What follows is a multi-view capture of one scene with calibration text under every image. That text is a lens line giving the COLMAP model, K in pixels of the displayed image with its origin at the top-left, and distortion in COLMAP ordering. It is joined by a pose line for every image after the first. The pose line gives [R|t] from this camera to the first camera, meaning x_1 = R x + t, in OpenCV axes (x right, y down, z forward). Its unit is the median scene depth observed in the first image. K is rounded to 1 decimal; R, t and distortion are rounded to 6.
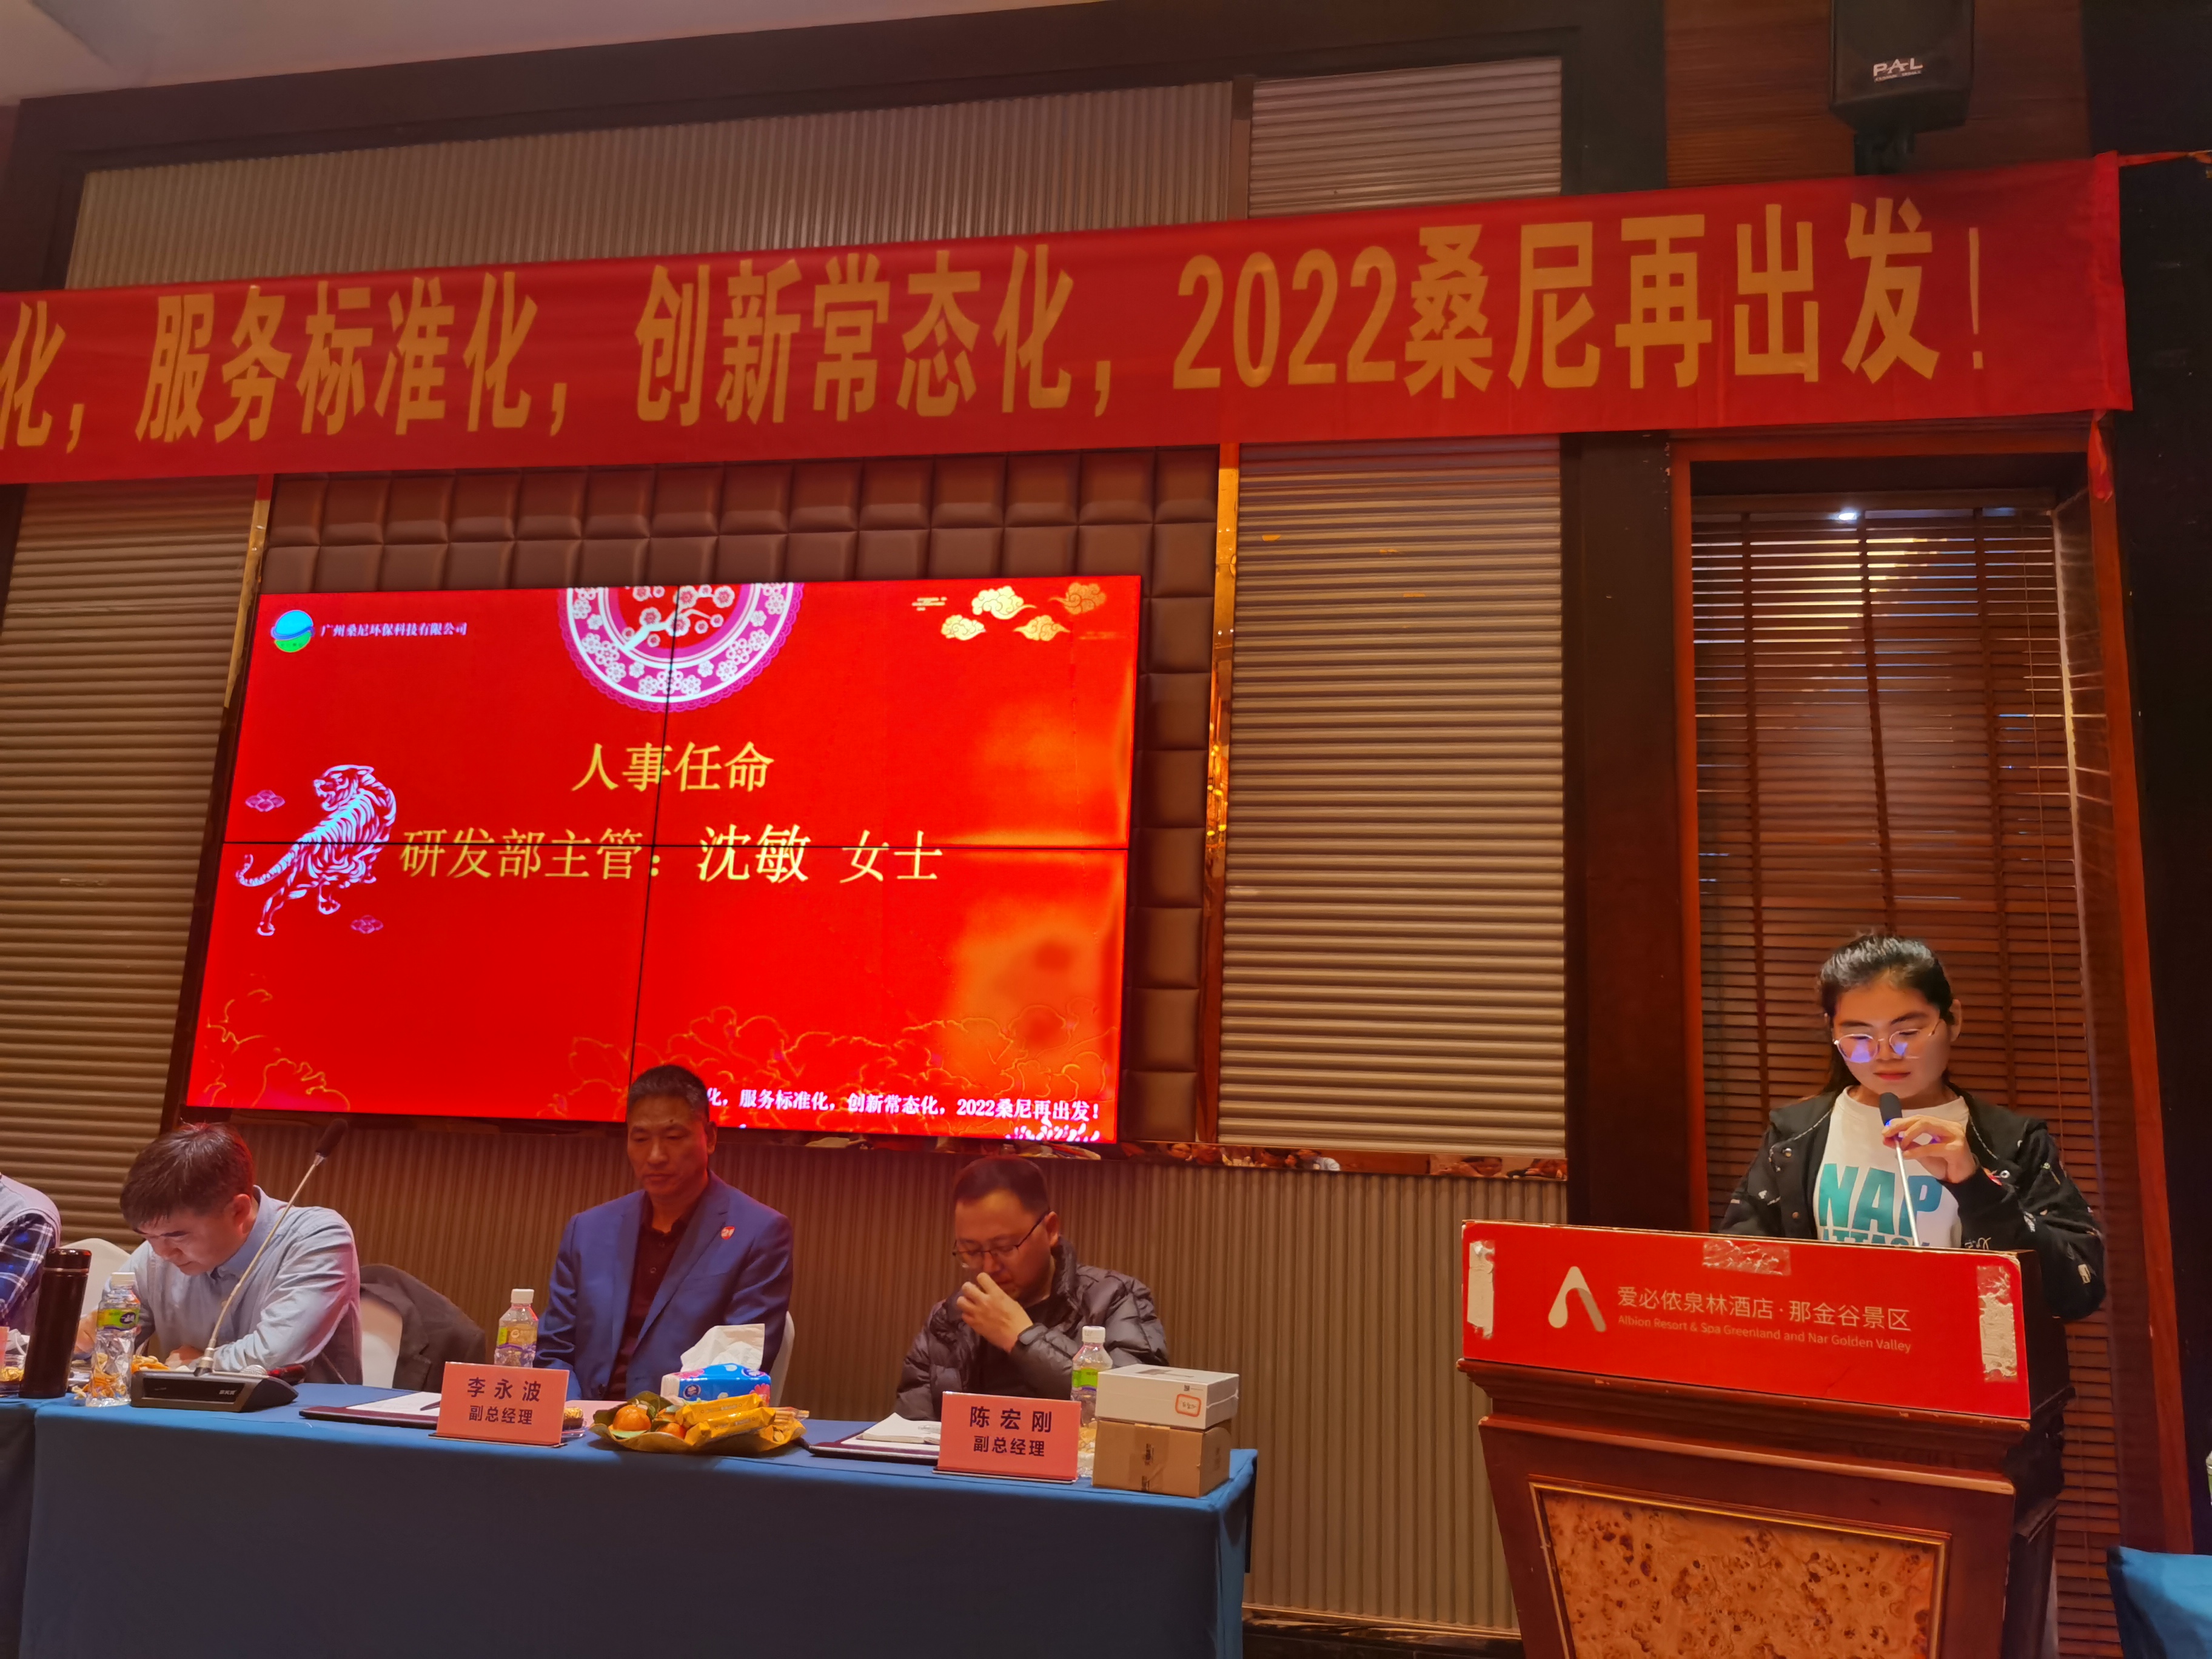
lens RADIAL K [[1715.0, 0, 1100.9], [0, 1715.0, 817.1], [0, 0, 1]] dist [0.062789, -0.089867]
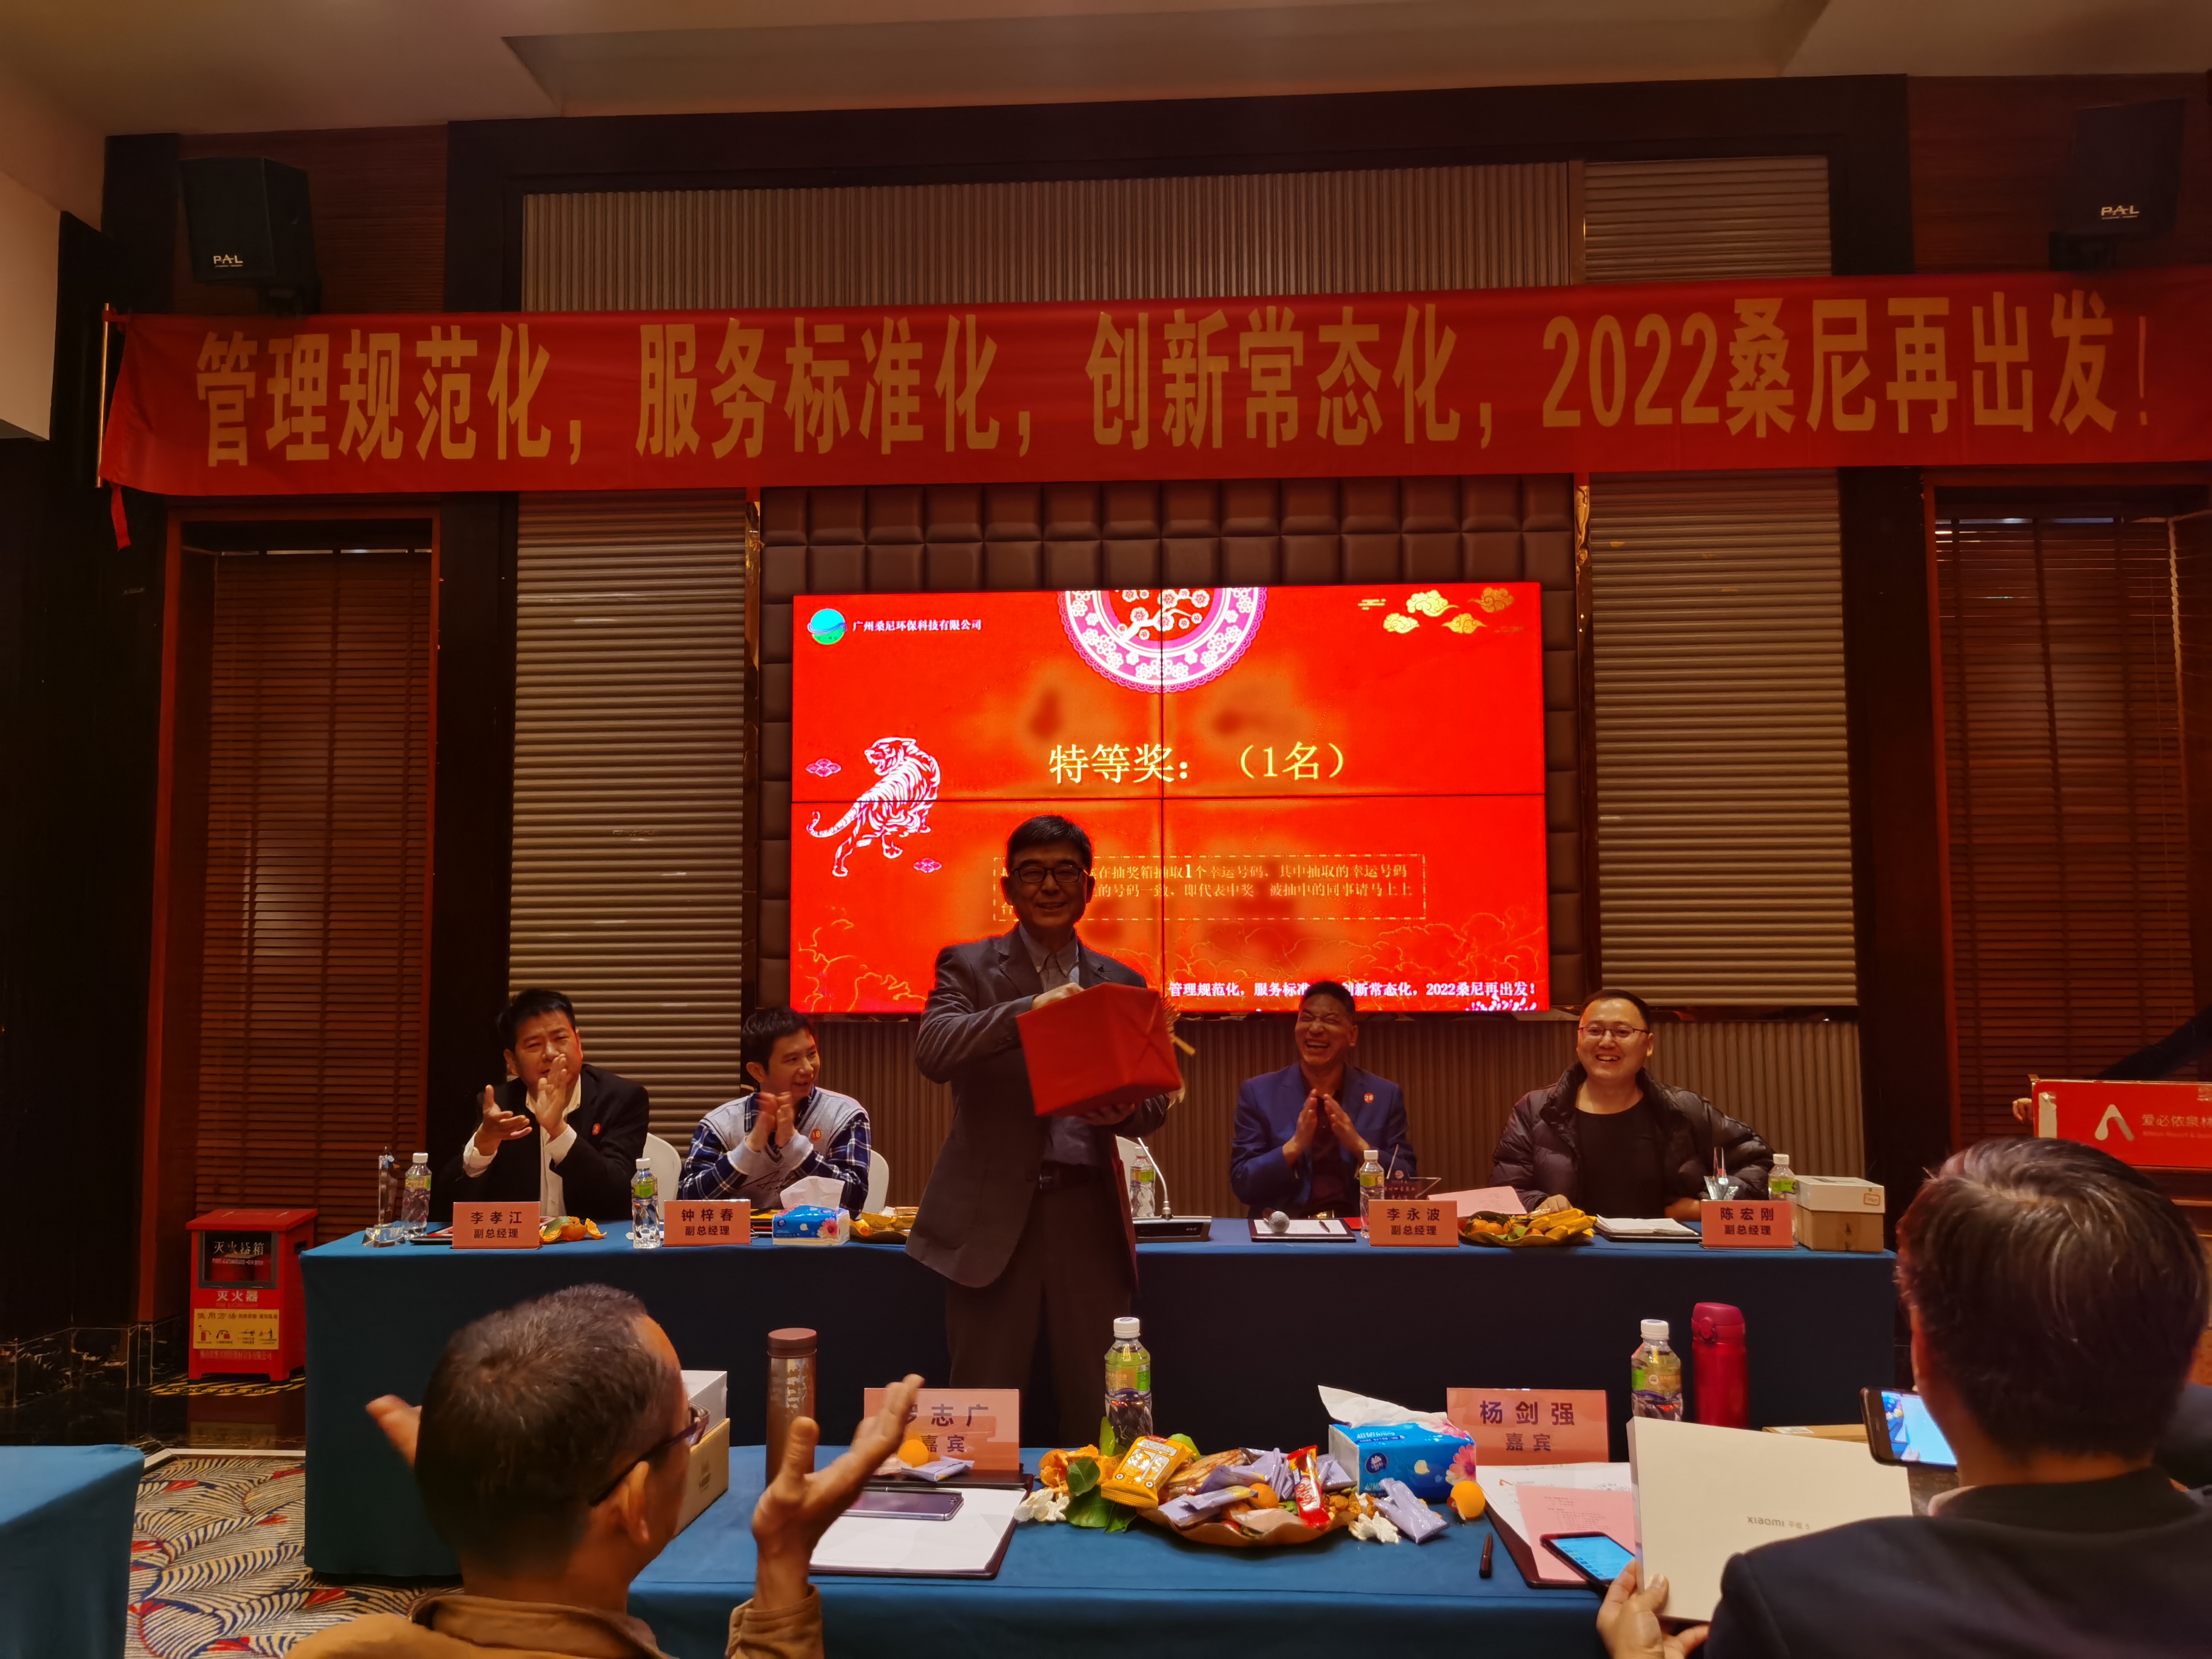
lens RADIAL K [[1707.2, 0, 1095.2], [0, 1707.2, 828.5], [0, 0, 1]] dist [0.058850, -0.083222]
pose [[0.989700, -0.040347, 0.137354, -0.473427], [0.022006, 0.990936, 0.132520, -0.128199], [-0.141456, -0.128132, 0.981617, -0.243853]]
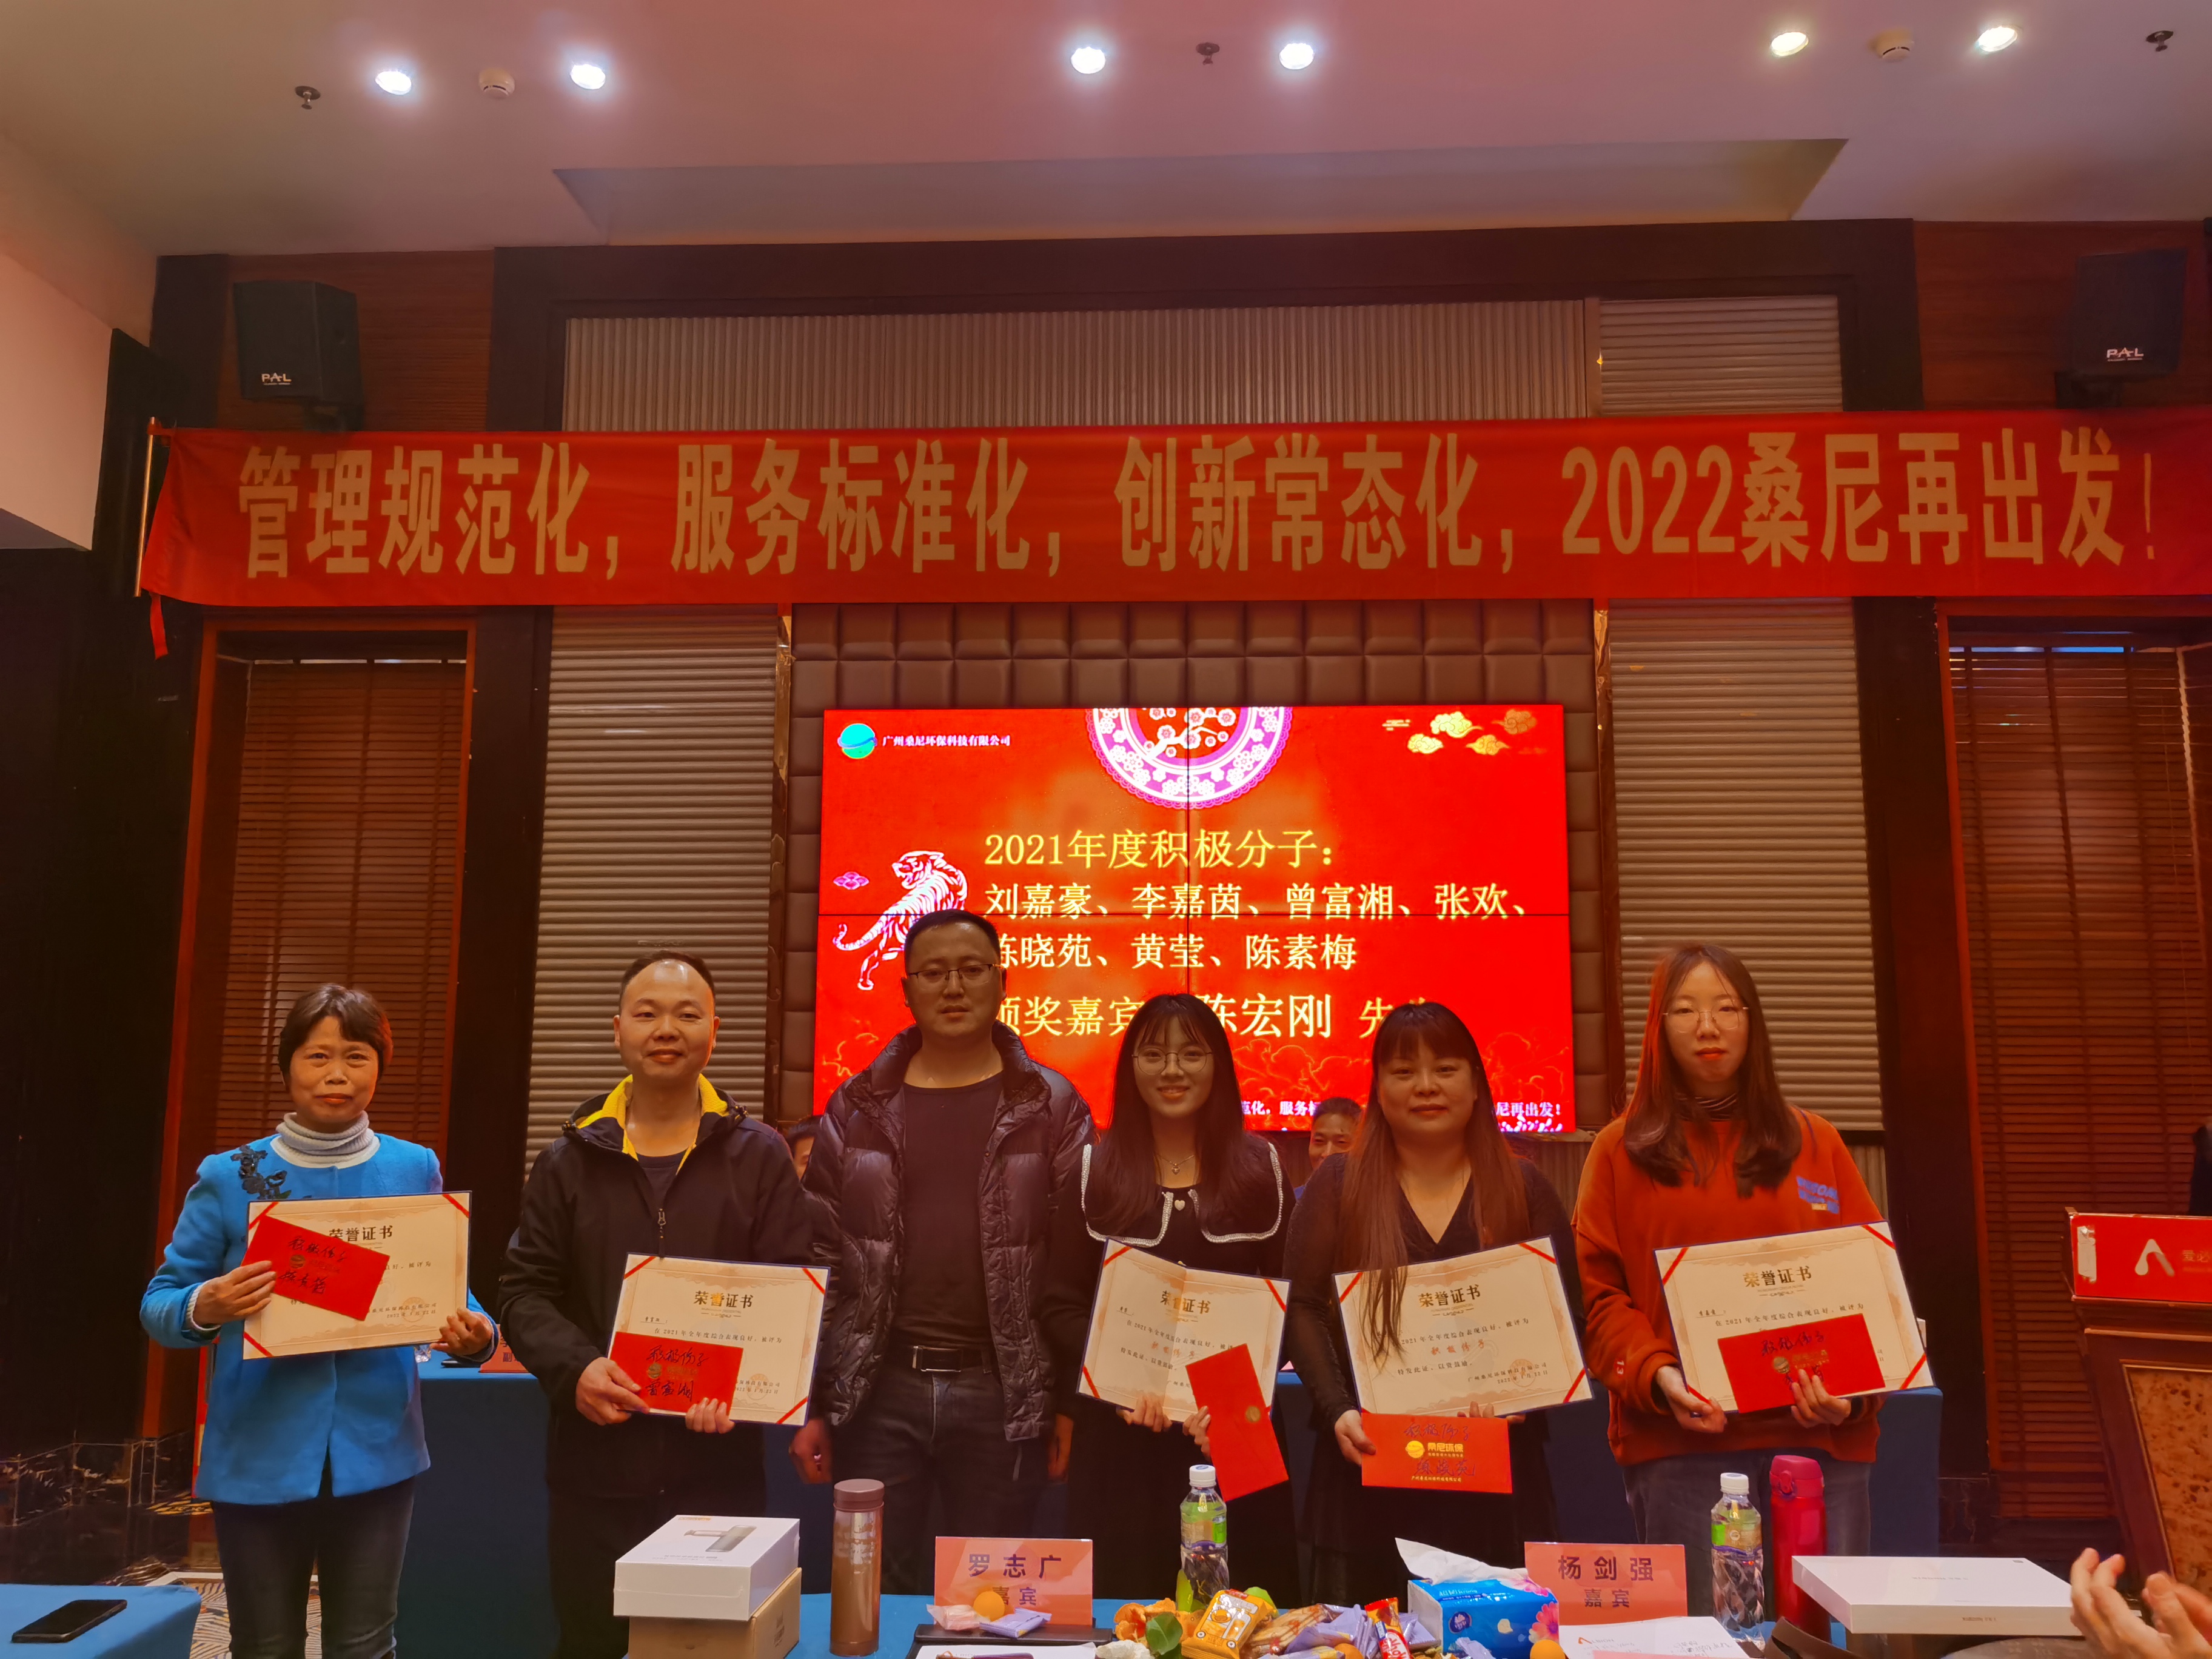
lens RADIAL K [[1707.2, 0, 1095.2], [0, 1707.2, 828.5], [0, 0, 1]] dist [0.058850, -0.083222]
pose [[0.989218, -0.022731, 0.144674, -0.500072], [0.011712, 0.996996, 0.076569, -0.143326], [-0.145980, -0.074049, 0.986512, -0.245707]]
